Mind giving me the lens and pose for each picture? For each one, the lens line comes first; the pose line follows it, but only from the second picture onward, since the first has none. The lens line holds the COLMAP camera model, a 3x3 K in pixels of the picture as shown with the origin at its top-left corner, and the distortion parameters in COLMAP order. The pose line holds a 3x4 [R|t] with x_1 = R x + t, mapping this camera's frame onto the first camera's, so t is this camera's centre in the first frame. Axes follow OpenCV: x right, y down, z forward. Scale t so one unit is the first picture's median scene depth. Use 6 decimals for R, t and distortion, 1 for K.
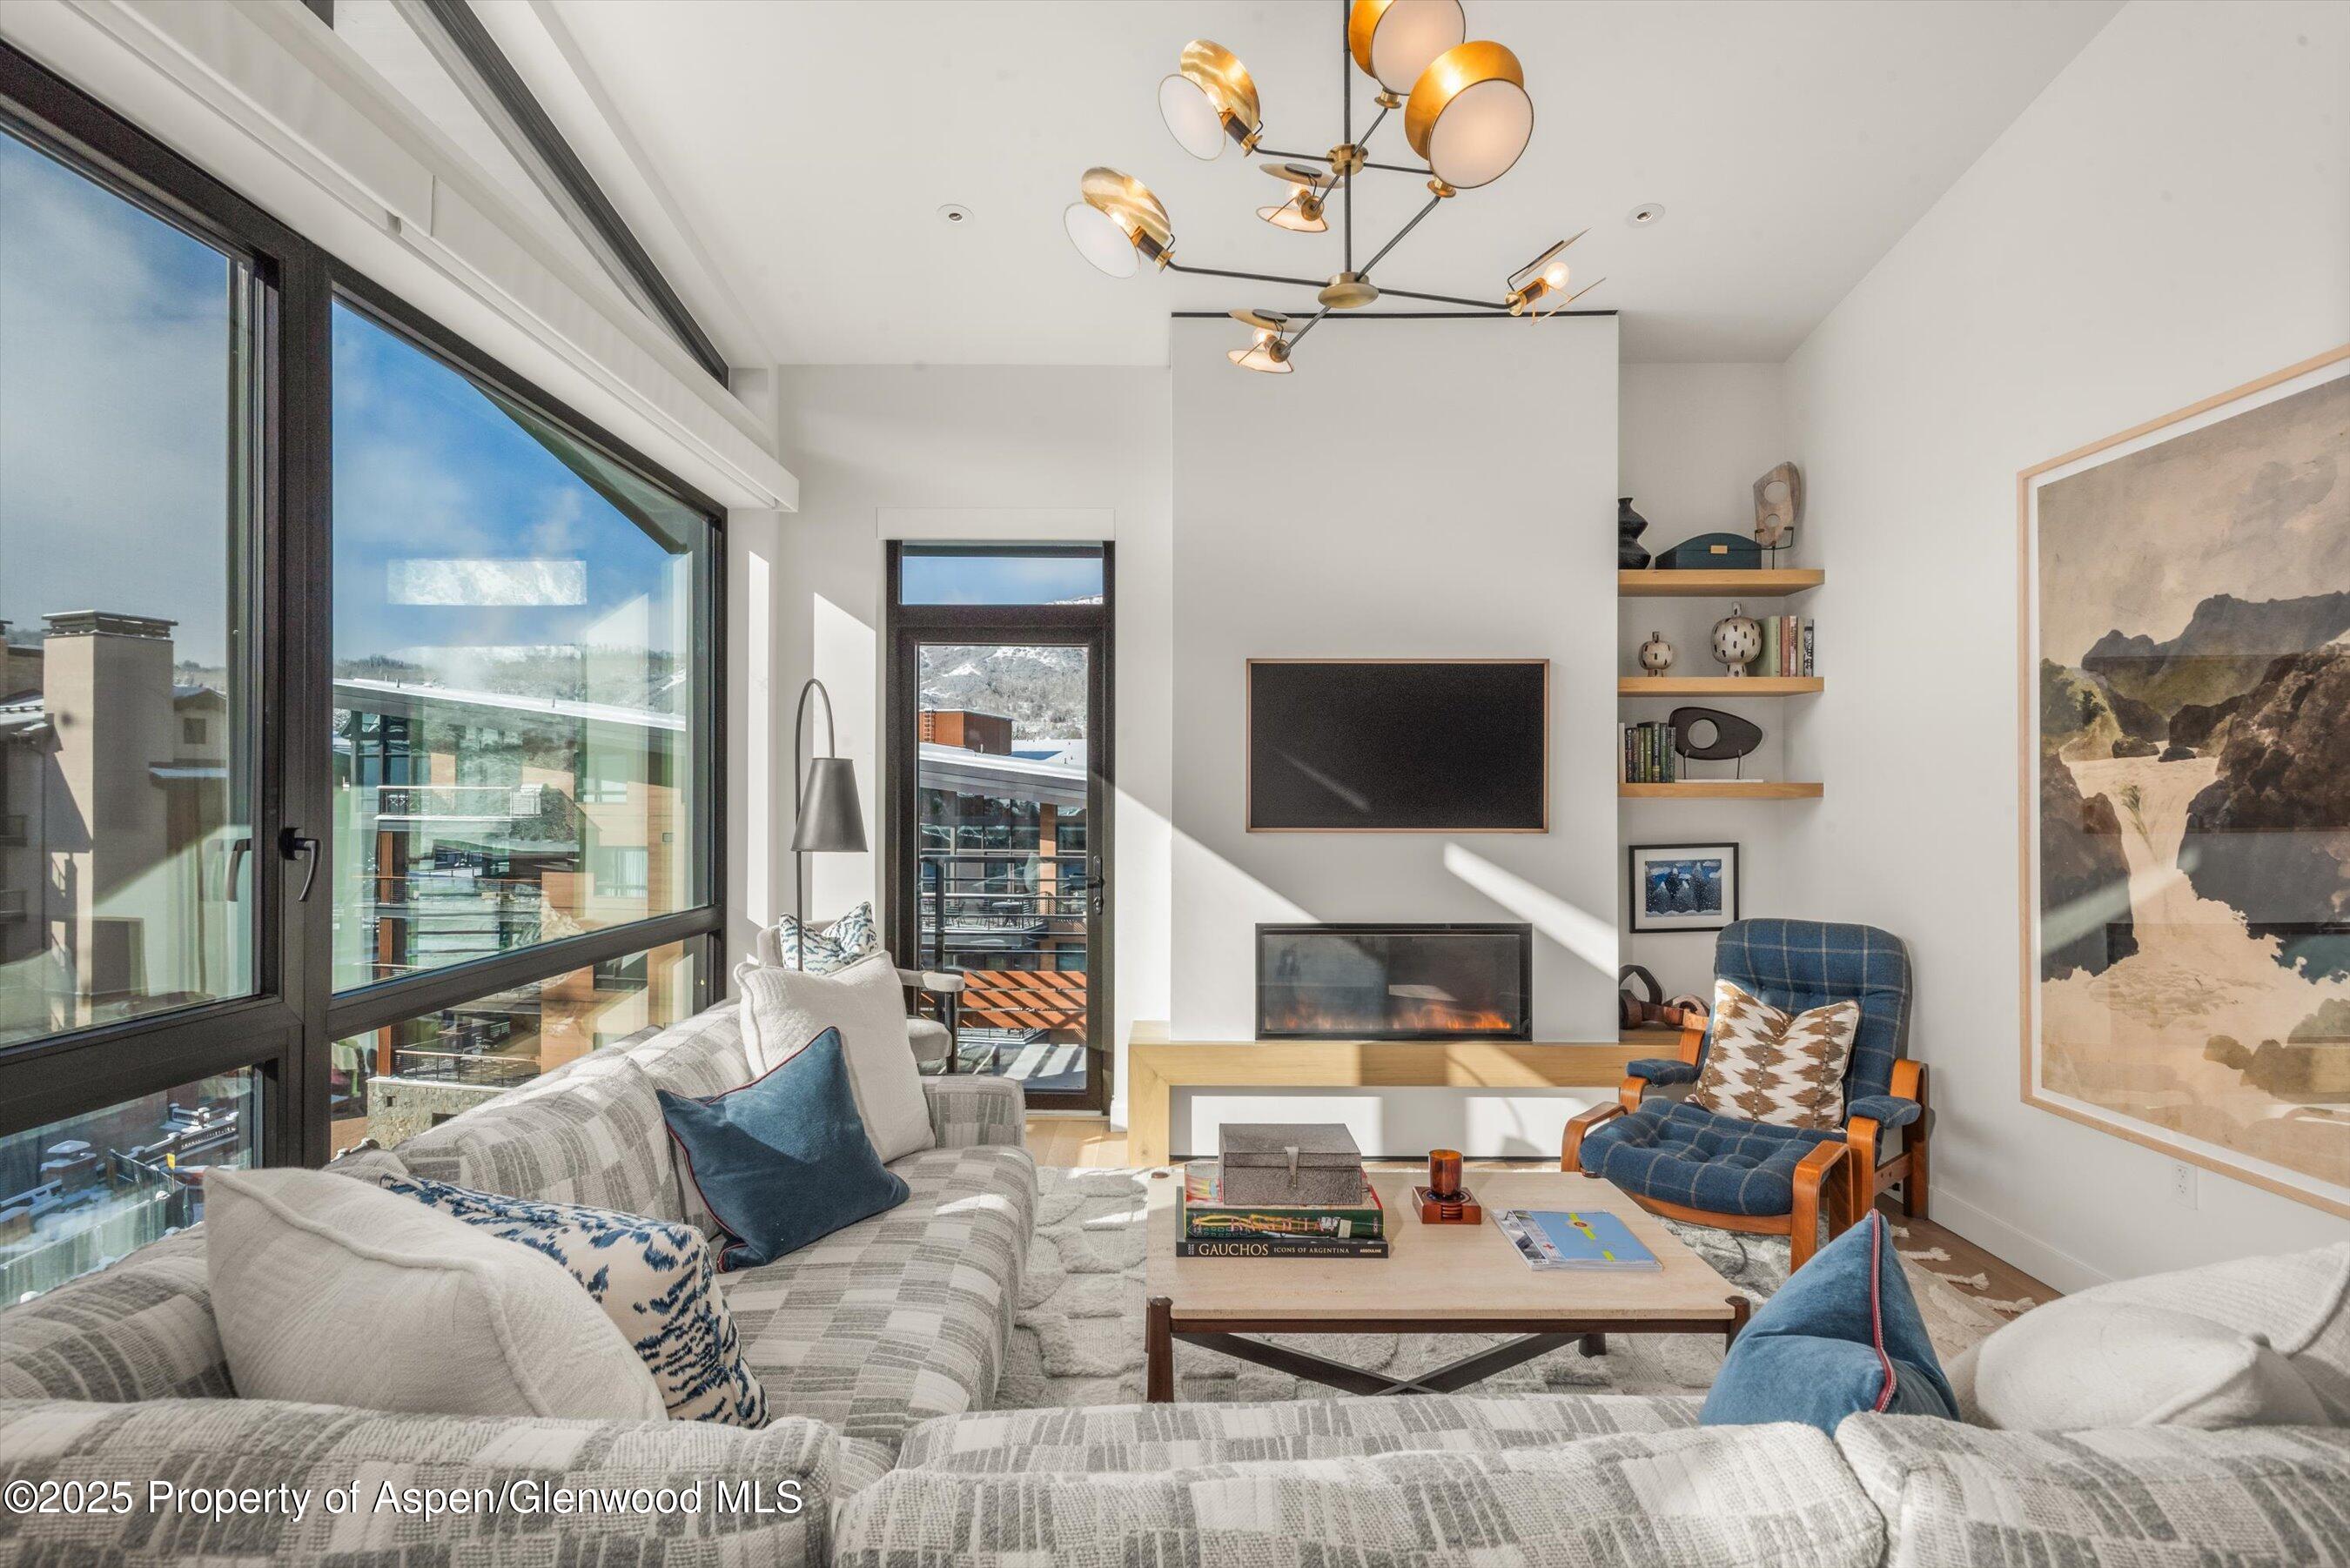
lens RADIAL K [[1143.4, 0, 1149.1], [0, 1143.4, 784.7], [0, 0, 1]] dist [0.002023, 0.000924]
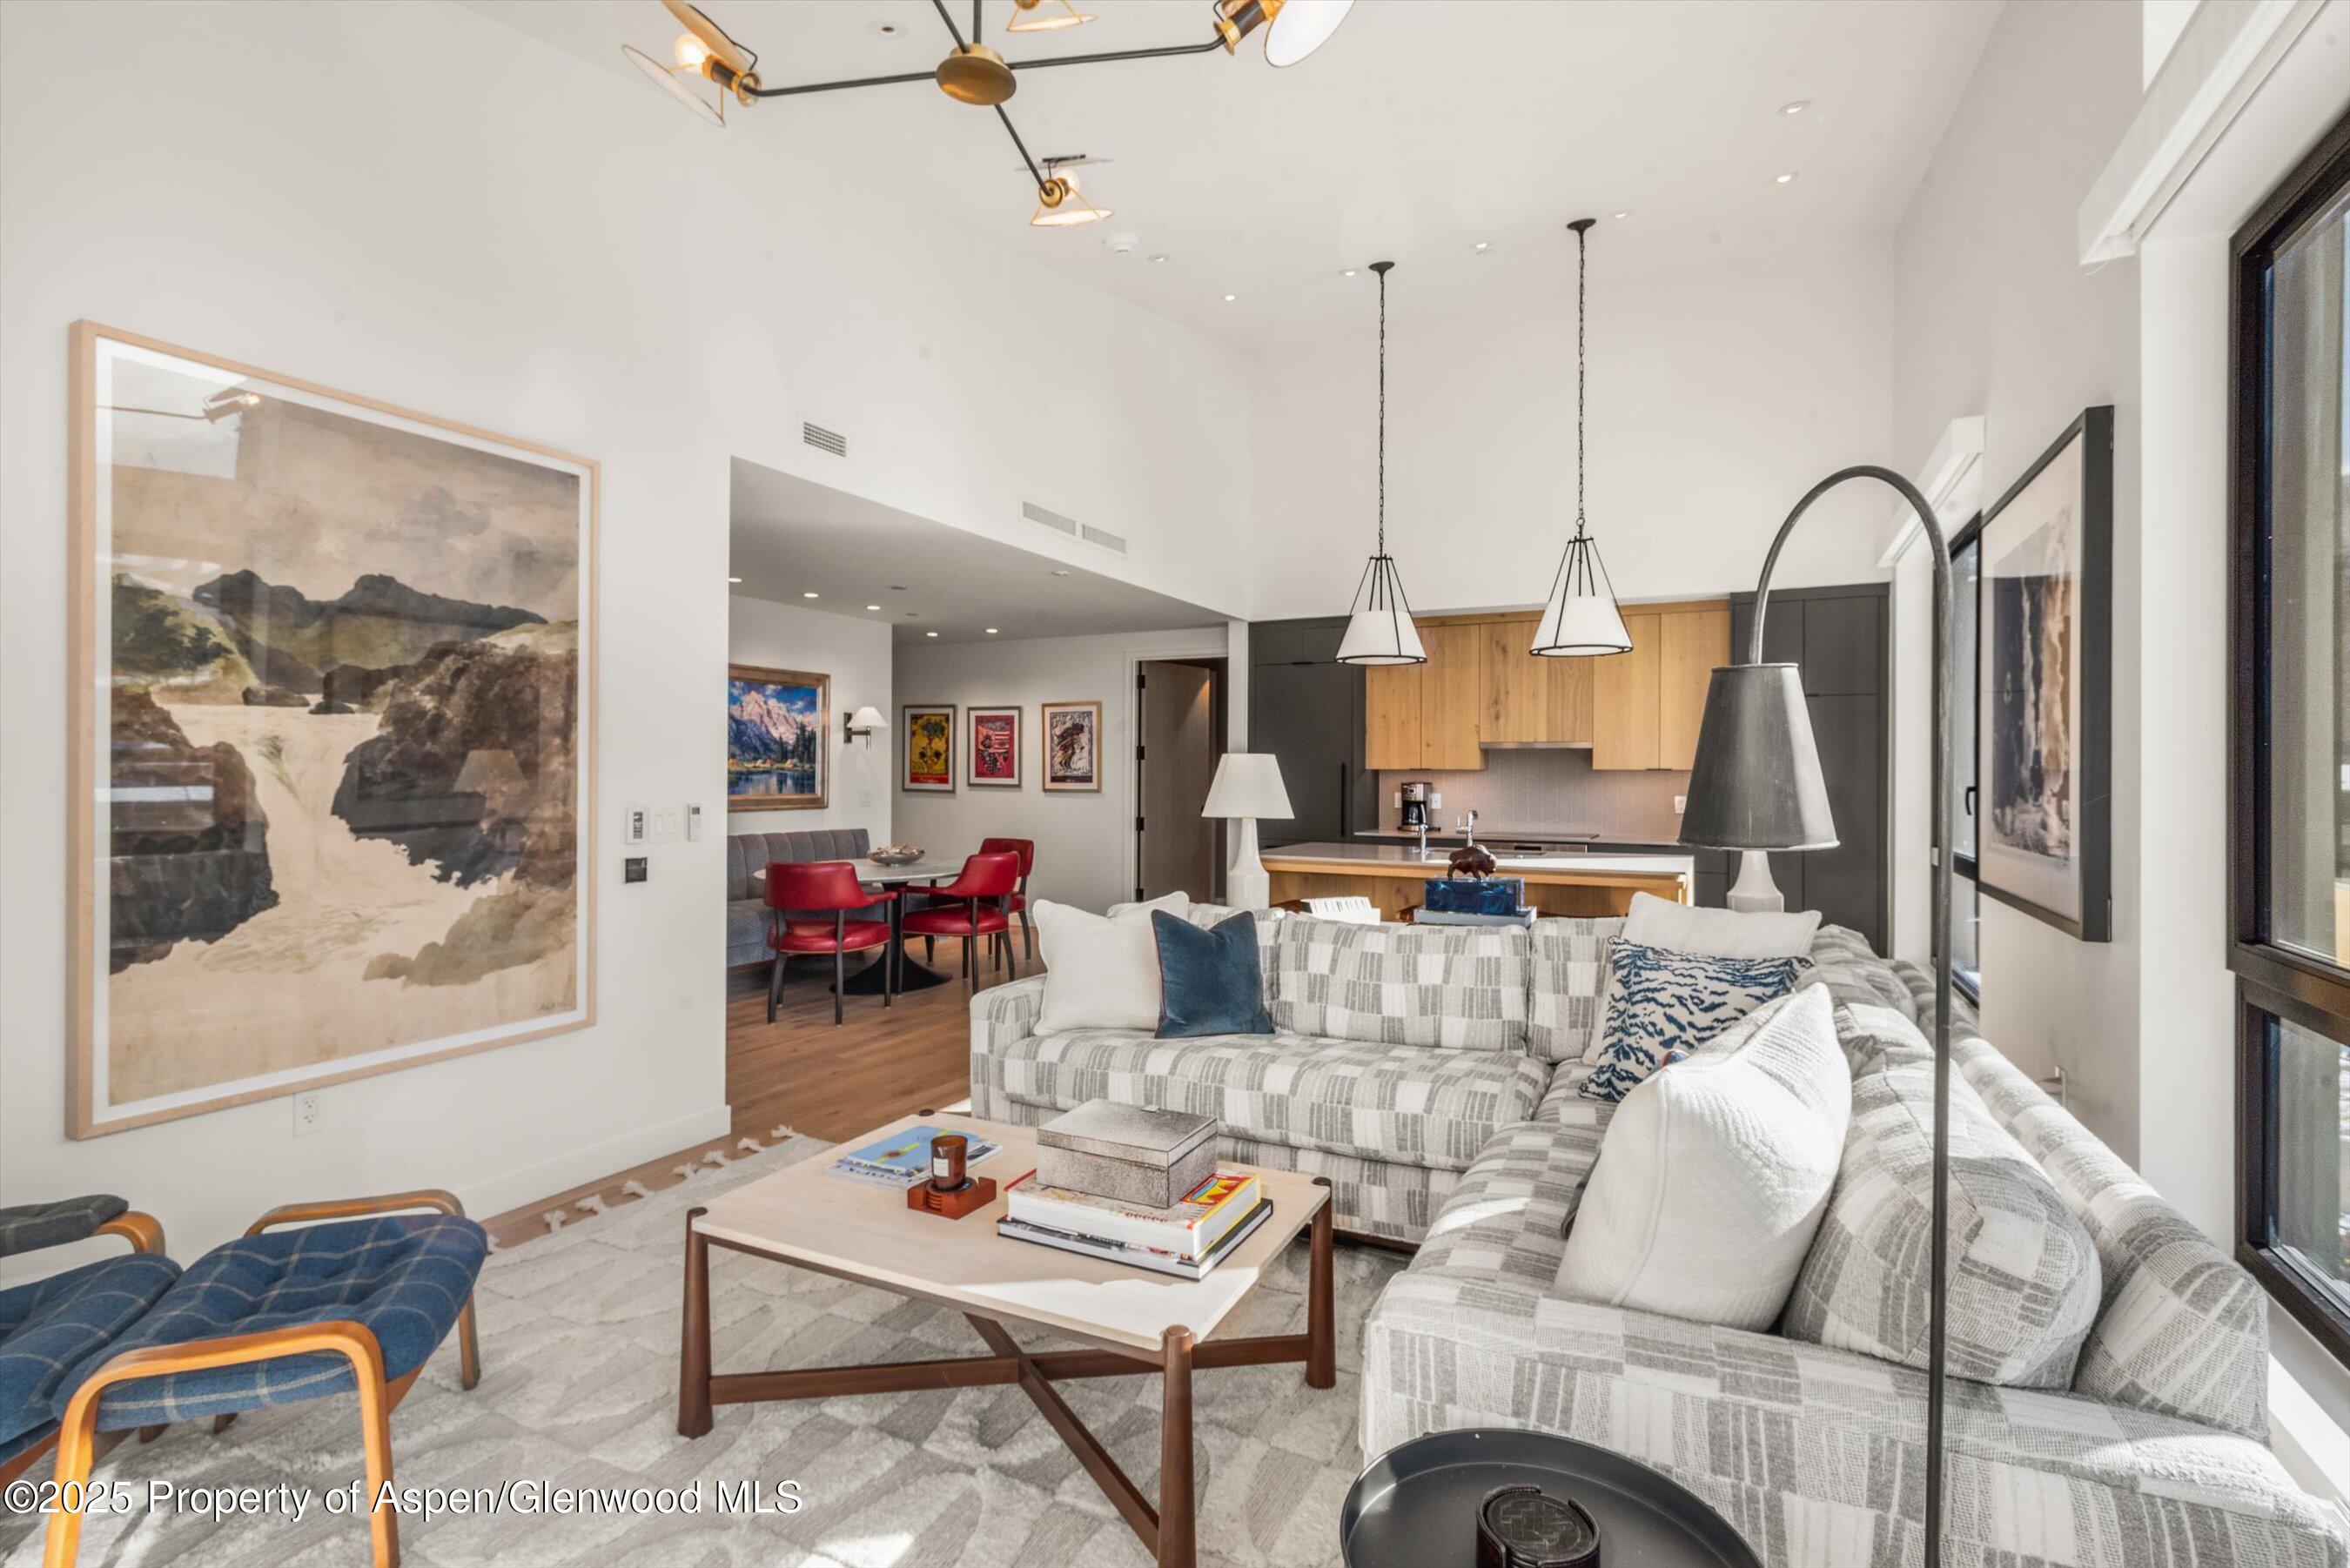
lens RADIAL K [[1143.4, 0, 1164.6], [0, 1143.4, 779.9], [0, 0, 1]] dist [0.002023, 0.000924]
pose [[-0.895528, -0.005694, 0.444969, -0.248699], [-0.008793, 0.999949, -0.004901, 0.034739], [-0.444919, -0.008301, -0.895532, 1.450434]]
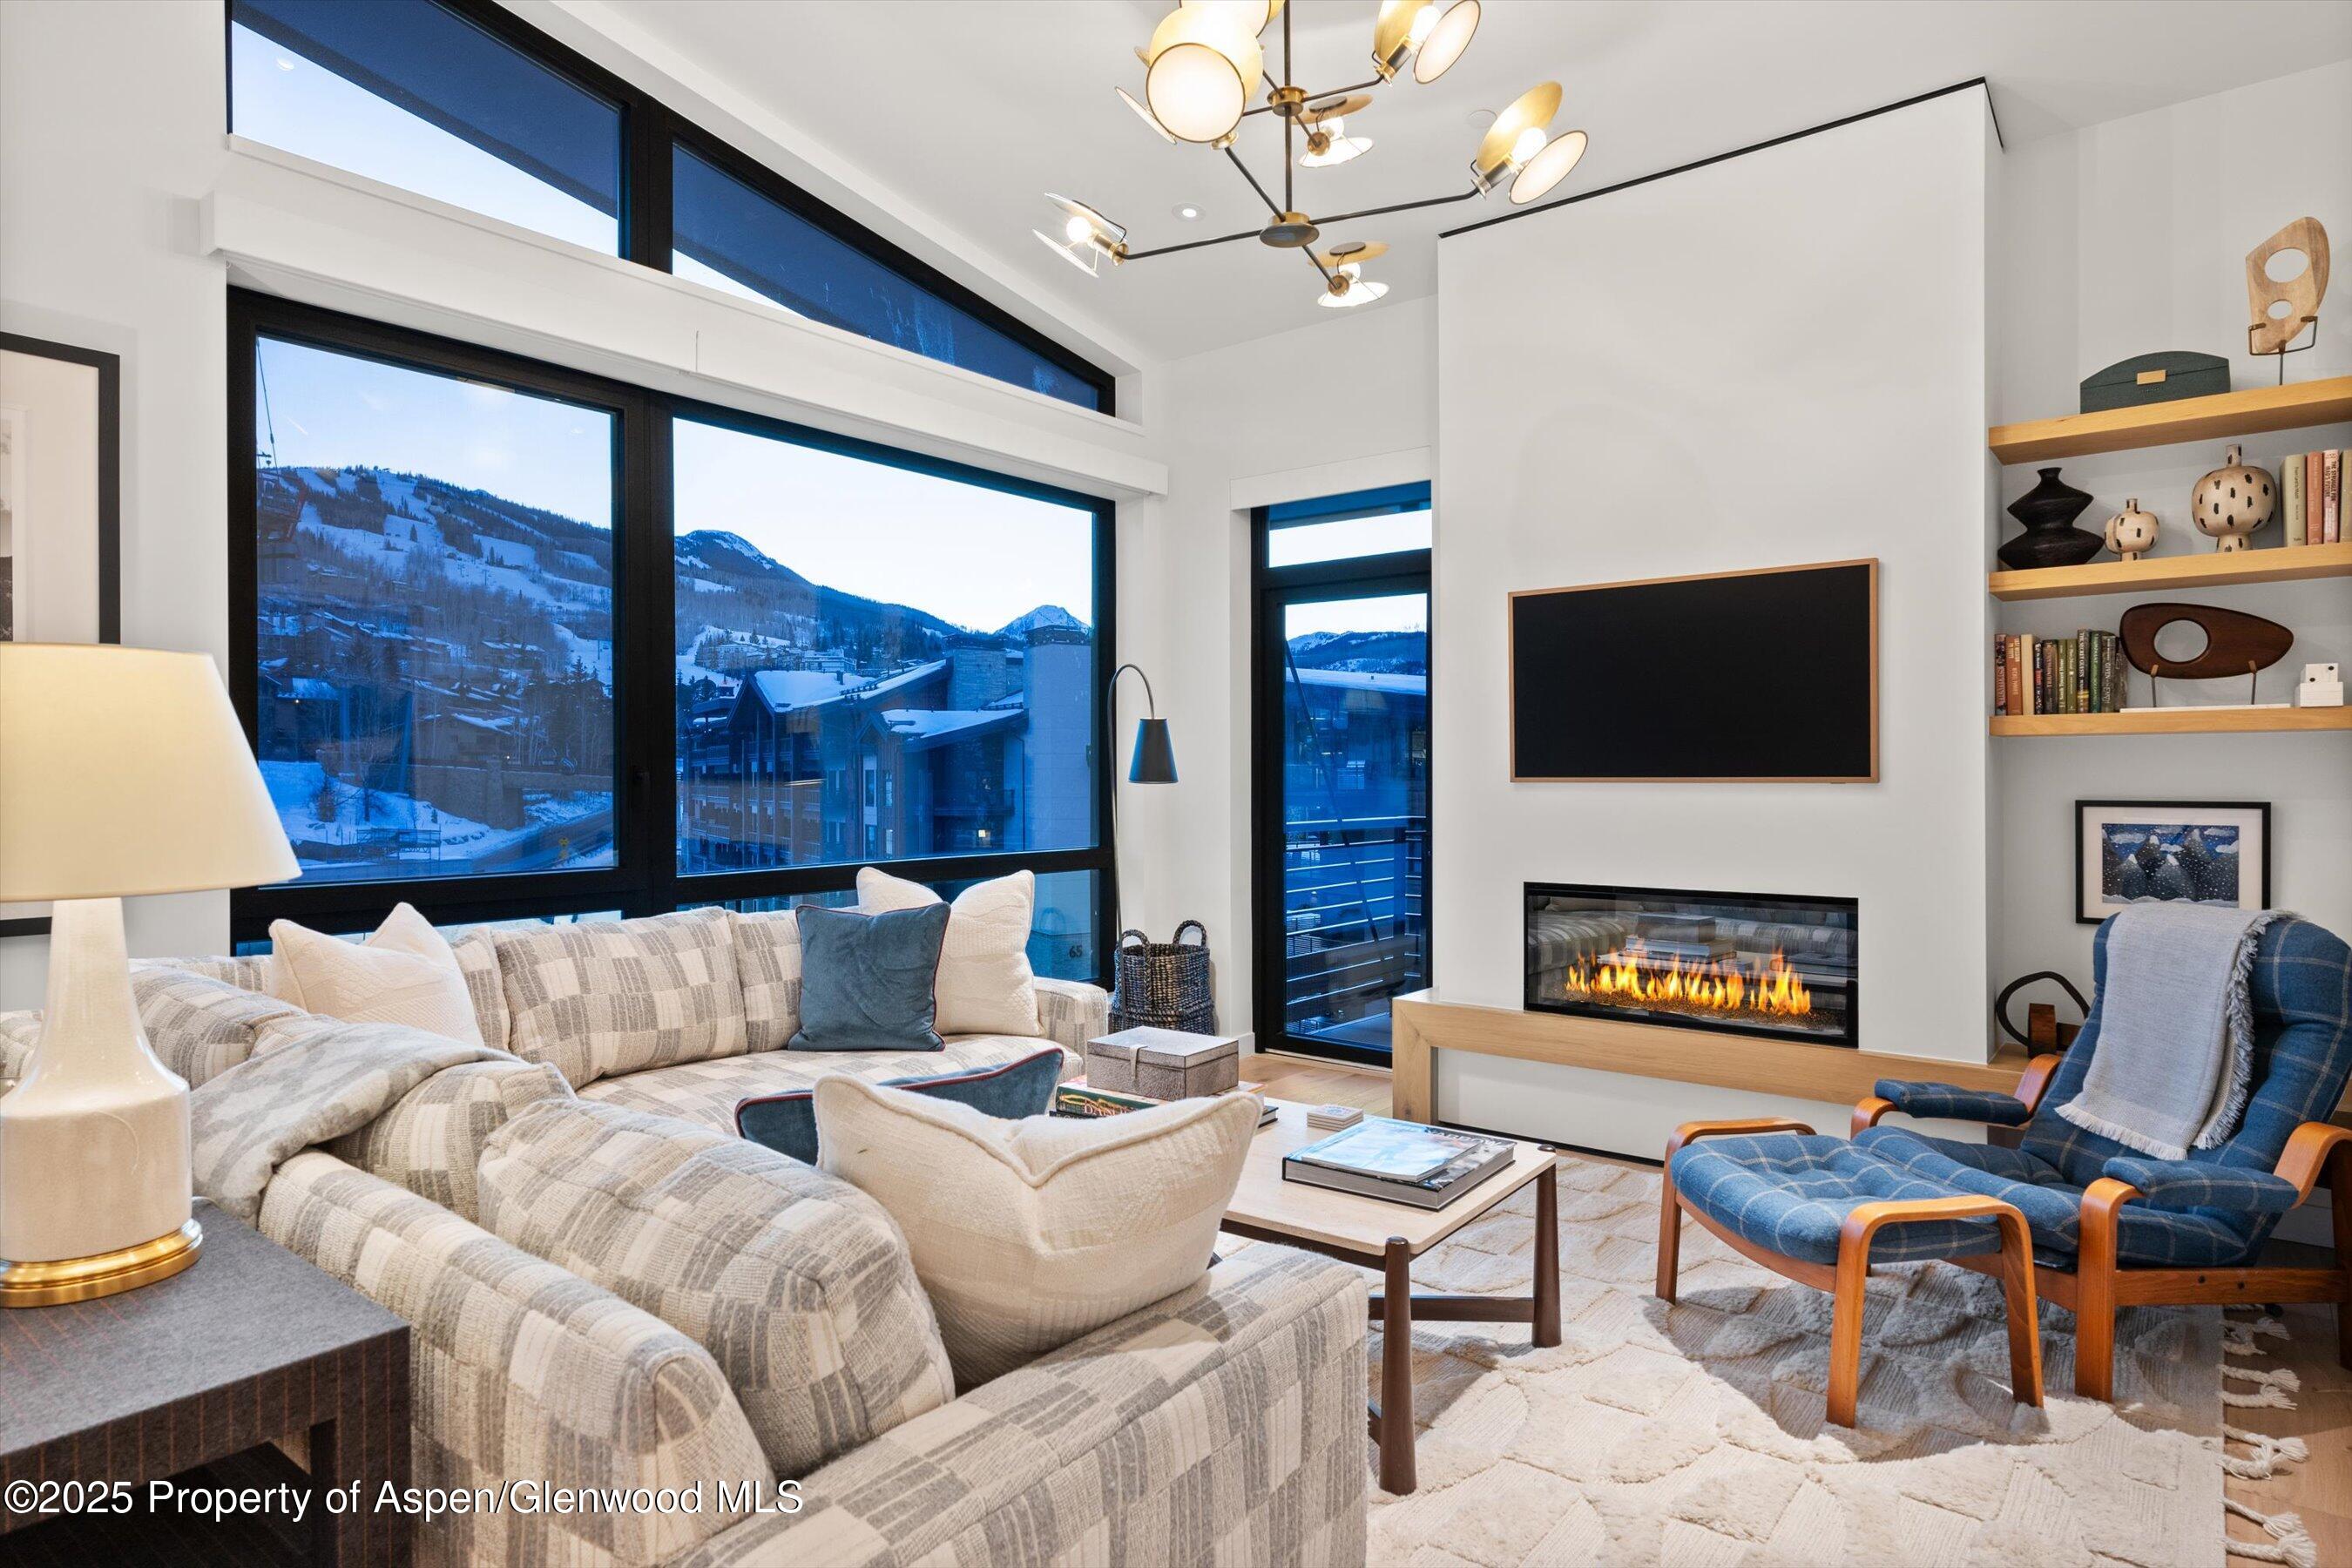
lens RADIAL K [[1296.4, 0, 1184.7], [0, 1296.4, 786.6], [0, 0, 1]] dist [-0.002785, -0.001778]
pose [[0.782401, 0.001932, -0.622772, 0.642535], [0.008966, 0.999857, 0.014366, 0.033945], [0.622710, -0.016824, 0.782272, 0.018932]]
